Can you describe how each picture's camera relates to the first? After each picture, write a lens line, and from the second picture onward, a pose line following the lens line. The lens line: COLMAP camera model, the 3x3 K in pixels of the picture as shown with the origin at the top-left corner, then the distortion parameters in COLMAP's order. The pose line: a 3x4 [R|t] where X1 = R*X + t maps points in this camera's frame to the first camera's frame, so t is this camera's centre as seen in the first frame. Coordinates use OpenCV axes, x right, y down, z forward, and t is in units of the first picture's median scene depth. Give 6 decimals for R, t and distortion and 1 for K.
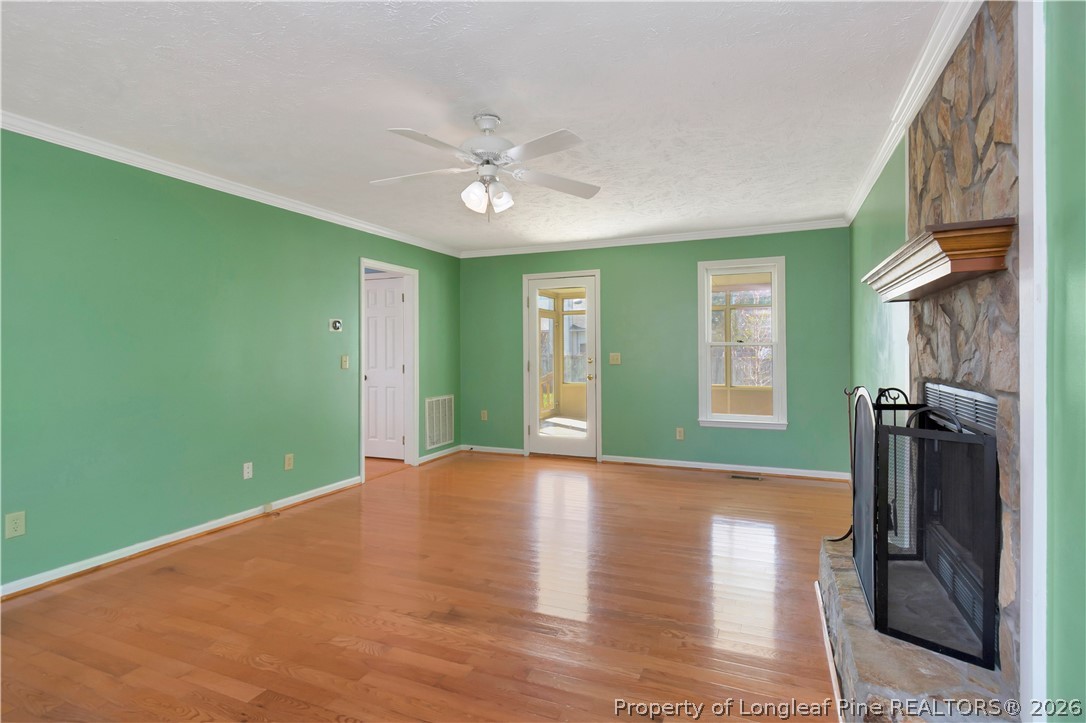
lens RADIAL K [[543.8, 0, 543.5], [0, 543.8, 352.7], [0, 0, 1]] dist [0.004255, 0.001152]
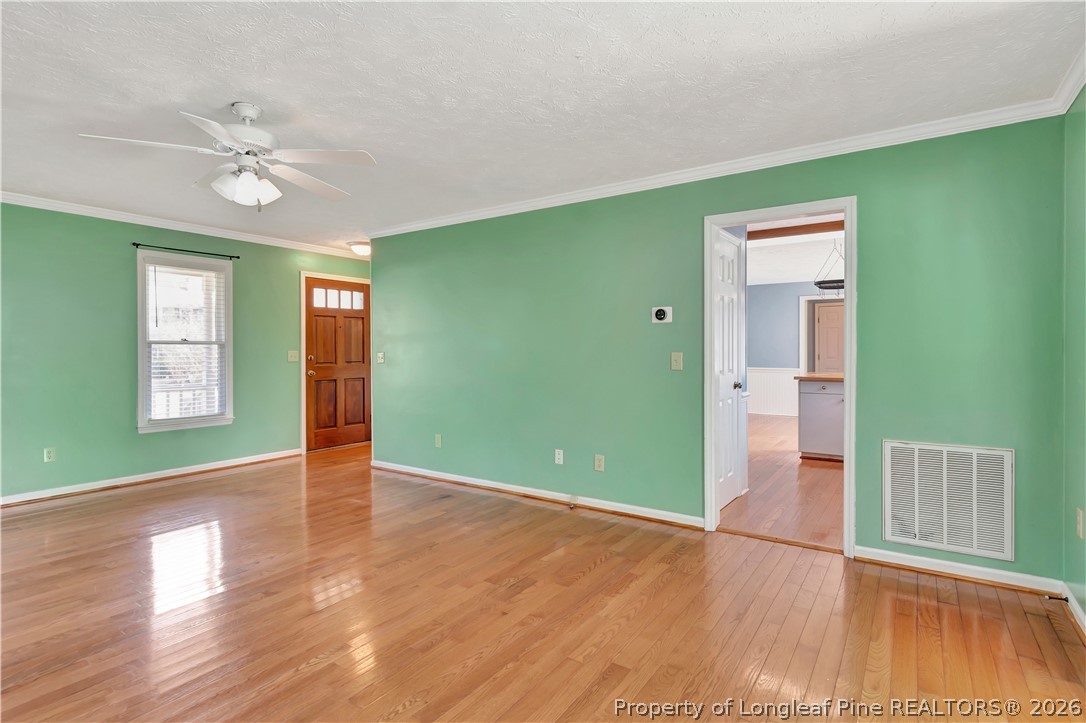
lens RADIAL K [[543.8, 0, 558.3], [0, 543.8, 349.0], [0, 0, 1]] dist [0.004255, 0.001152]
pose [[-0.180643, 0.006229, -0.983529, 0.371839], [-0.003441, 0.999970, 0.006965, -0.004584], [0.983543, 0.004642, -0.180617, 0.843298]]
